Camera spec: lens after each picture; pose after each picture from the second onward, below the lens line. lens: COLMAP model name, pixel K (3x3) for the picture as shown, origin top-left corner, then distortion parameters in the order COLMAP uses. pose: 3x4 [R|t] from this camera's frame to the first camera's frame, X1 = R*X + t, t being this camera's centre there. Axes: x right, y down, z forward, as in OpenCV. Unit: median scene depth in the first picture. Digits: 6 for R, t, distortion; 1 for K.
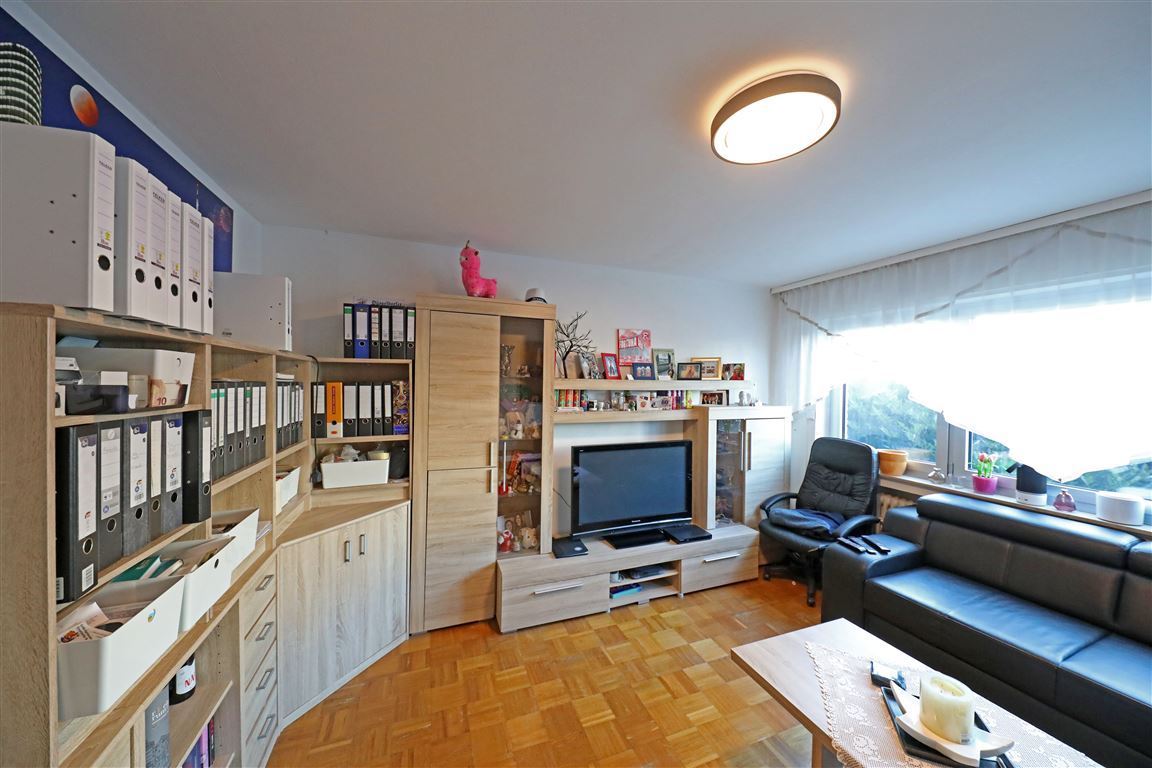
lens RADIAL K [[407.7, 0, 576.0], [0, 407.7, 384.0], [0, 0, 1]] dist [0.000120, -0.005629]
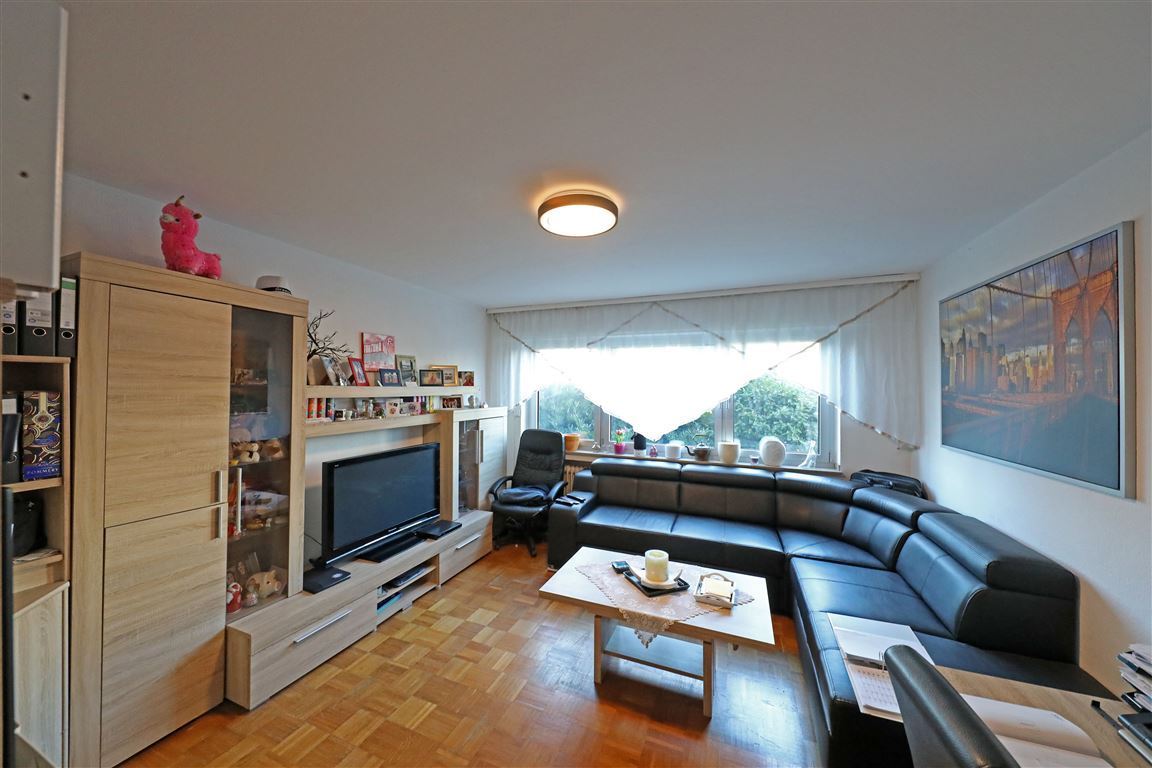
lens RADIAL K [[407.7, 0, 576.0], [0, 407.7, 384.0], [0, 0, 1]] dist [0.000120, -0.005629]
pose [[0.672803, -0.001652, 0.739819, -0.302803], [0.007850, 0.999957, -0.004906, -0.008453], [-0.739780, 0.009108, 0.672788, 0.004887]]
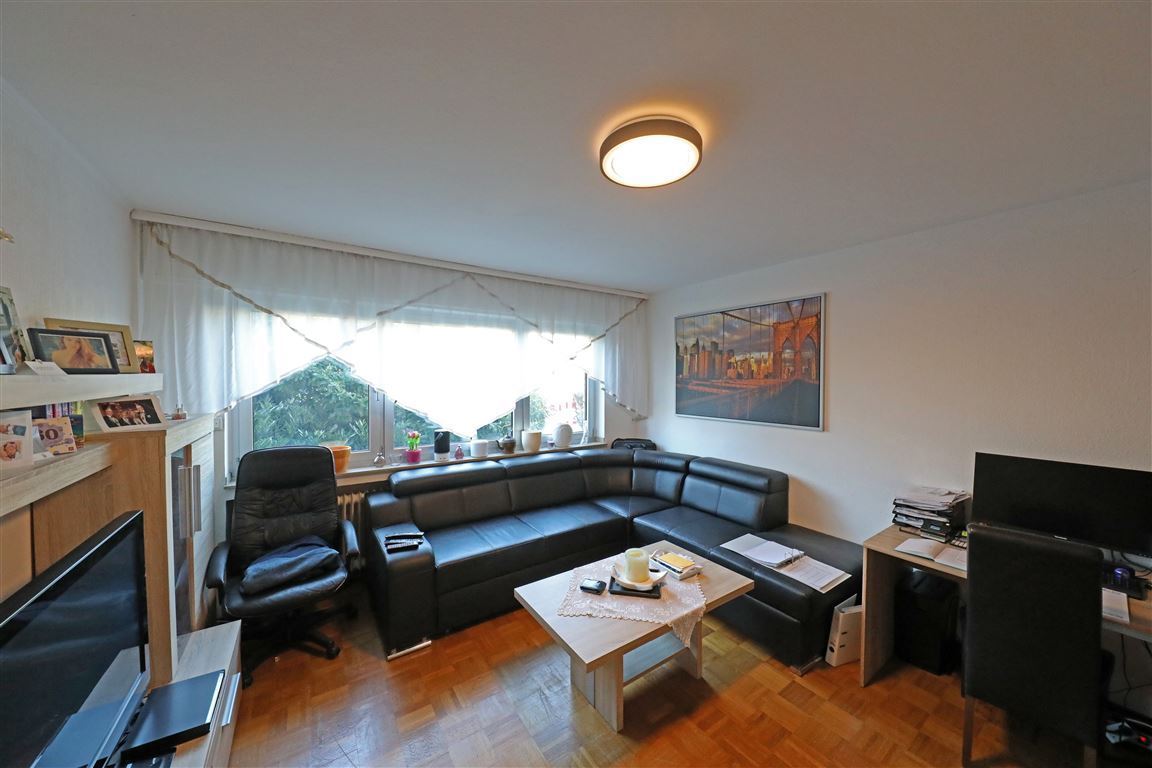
lens RADIAL K [[403.5, 0, 576.0], [0, 403.5, 384.0], [0, 0, 1]] dist [-0.000294, -0.000101]
pose [[-0.259547, -0.028833, 0.965300, -0.289126], [0.001158, 0.999544, 0.030167, -0.012886], [-0.965730, 0.008947, -0.259396, 0.732500]]
